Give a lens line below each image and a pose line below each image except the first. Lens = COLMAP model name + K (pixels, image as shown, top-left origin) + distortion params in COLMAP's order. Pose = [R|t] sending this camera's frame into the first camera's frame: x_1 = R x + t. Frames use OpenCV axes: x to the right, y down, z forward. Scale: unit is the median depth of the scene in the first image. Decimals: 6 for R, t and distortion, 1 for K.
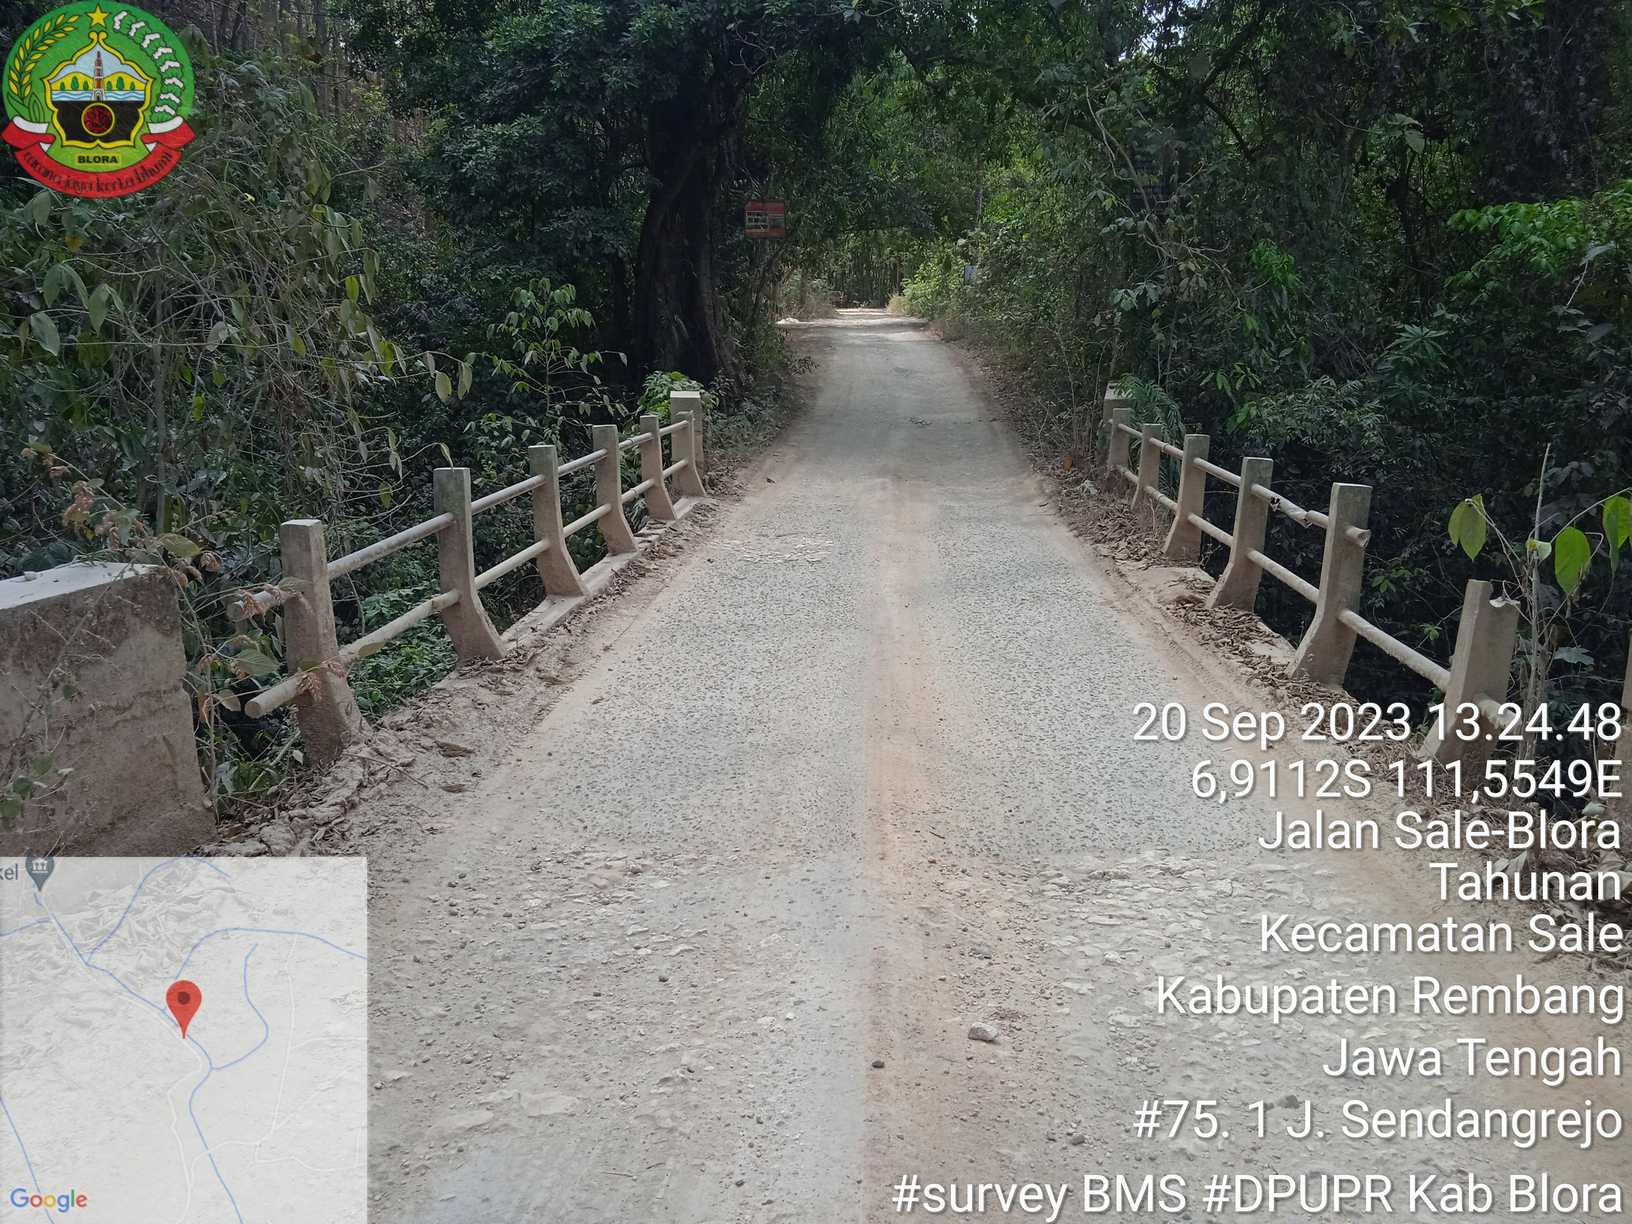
lens RADIAL K [[1341.0, 0, 820.9], [0, 1341.0, 621.9], [0, 0, 1]] dist [0.045869, -0.043824]
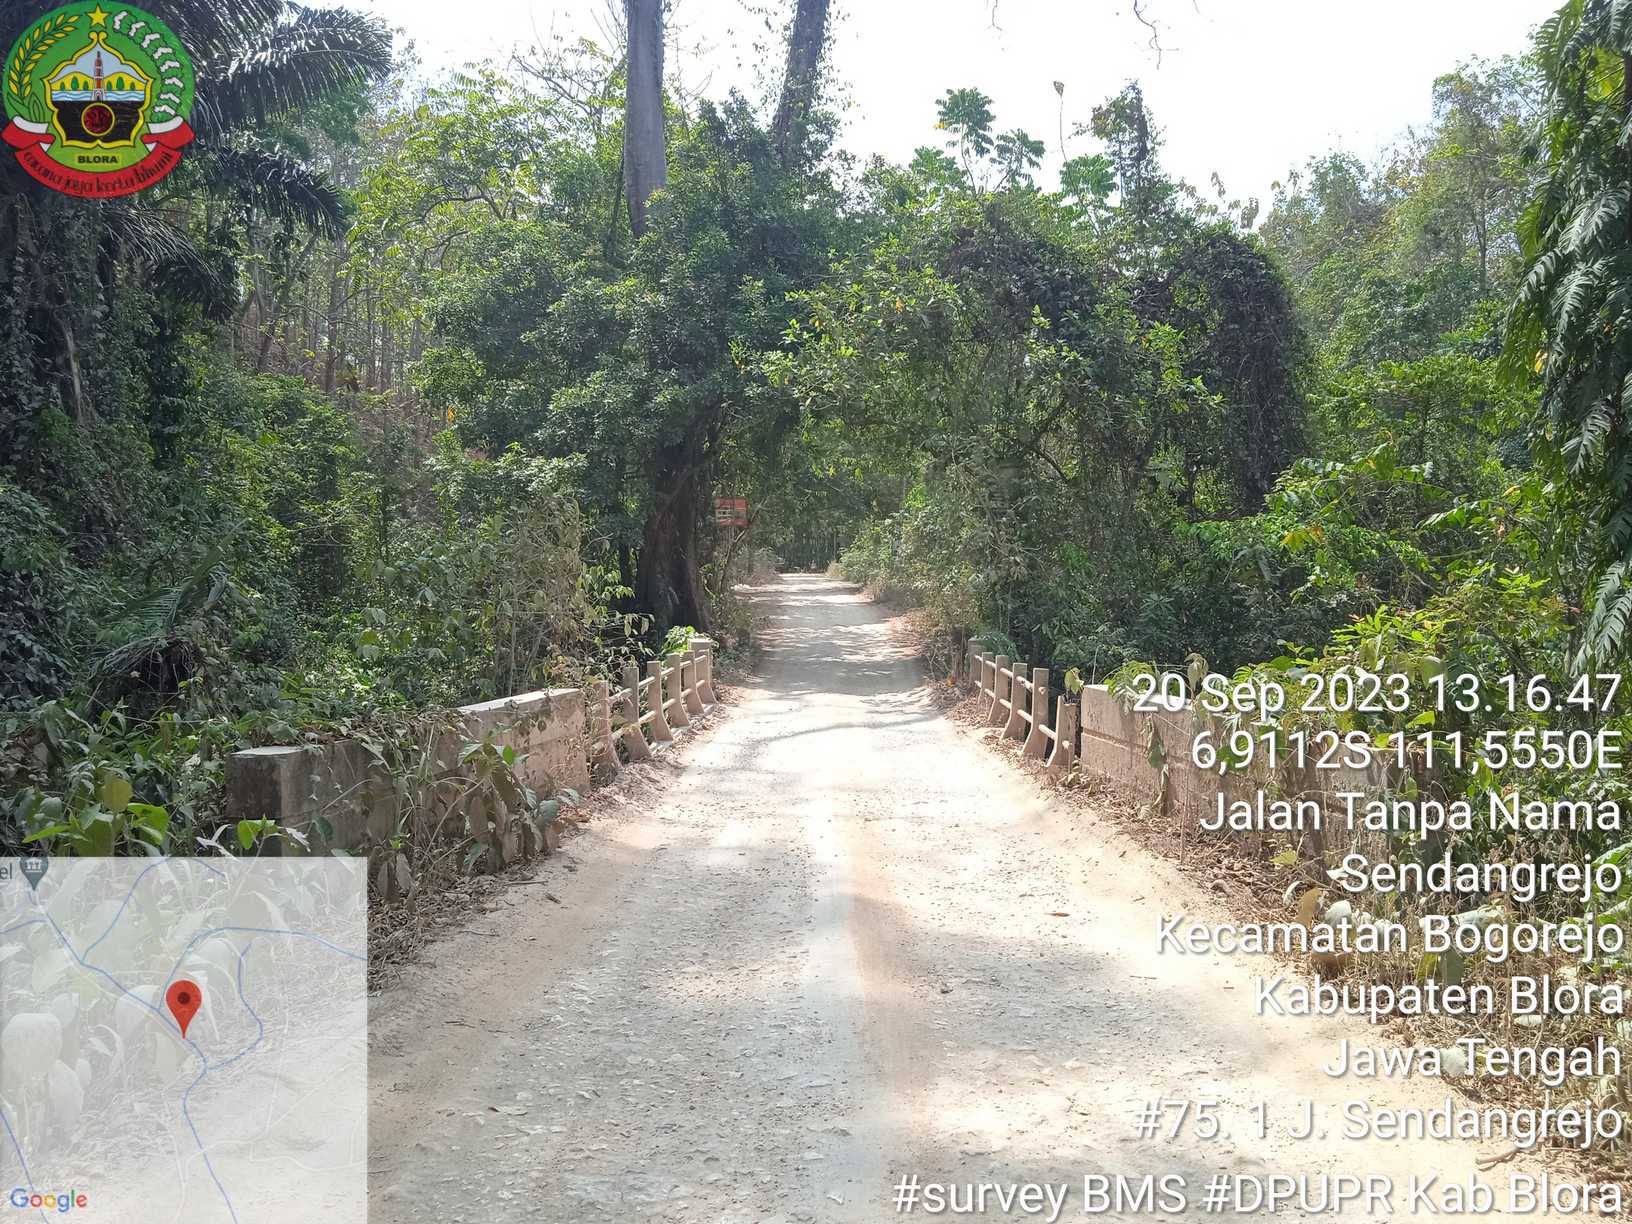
lens RADIAL K [[1341.0, 0, 819.7], [0, 1341.0, 638.9], [0, 0, 1]] dist [0.045869, -0.043824]
pose [[0.999004, -0.009004, 0.043705, -0.029957], [0.016632, 0.983989, -0.177452, 0.102188], [-0.041408, 0.178003, 0.983158, -0.508372]]
